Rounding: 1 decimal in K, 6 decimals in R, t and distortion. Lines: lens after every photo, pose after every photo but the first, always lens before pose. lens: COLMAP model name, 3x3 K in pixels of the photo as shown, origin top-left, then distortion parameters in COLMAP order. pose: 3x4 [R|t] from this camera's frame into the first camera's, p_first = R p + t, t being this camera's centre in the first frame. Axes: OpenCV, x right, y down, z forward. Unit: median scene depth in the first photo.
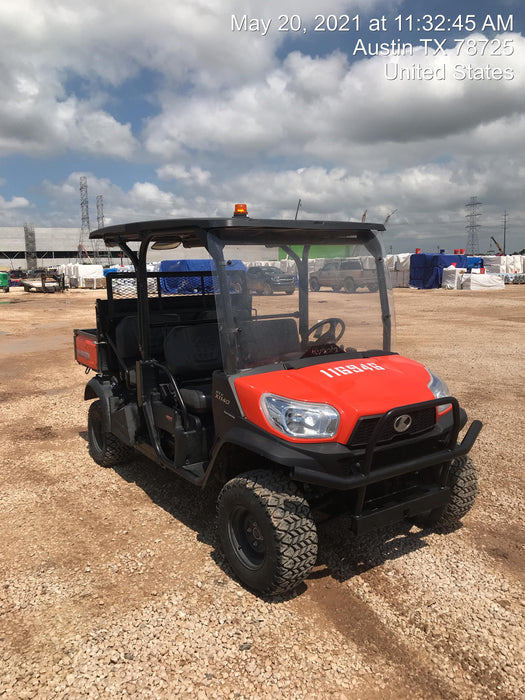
lens RADIAL K [[580.4, 0, 262.5], [0, 580.4, 350.0], [0, 0, 1]] dist [0.013360, 0.009273]
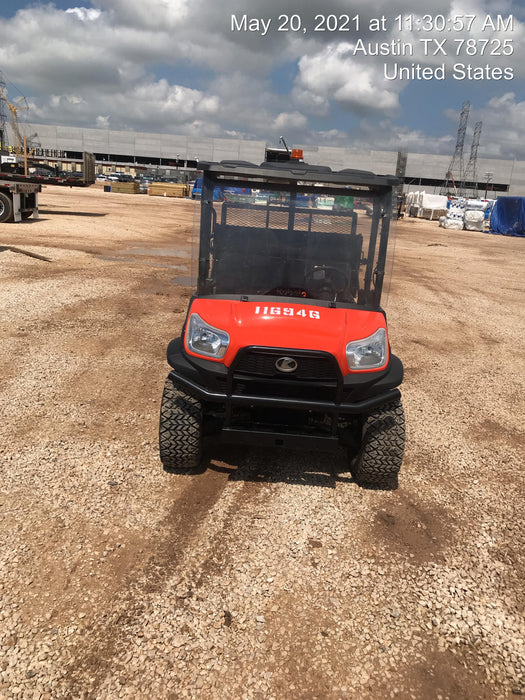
lens RADIAL K [[580.4, 0, 262.5], [0, 580.4, 350.0], [0, 0, 1]] dist [0.013360, 0.009273]
pose [[0.810945, 0.237471, -0.534766, 0.668335], [-0.173516, 0.970430, 0.167805, -0.066715], [0.558802, -0.043290, 0.828170, 0.049461]]
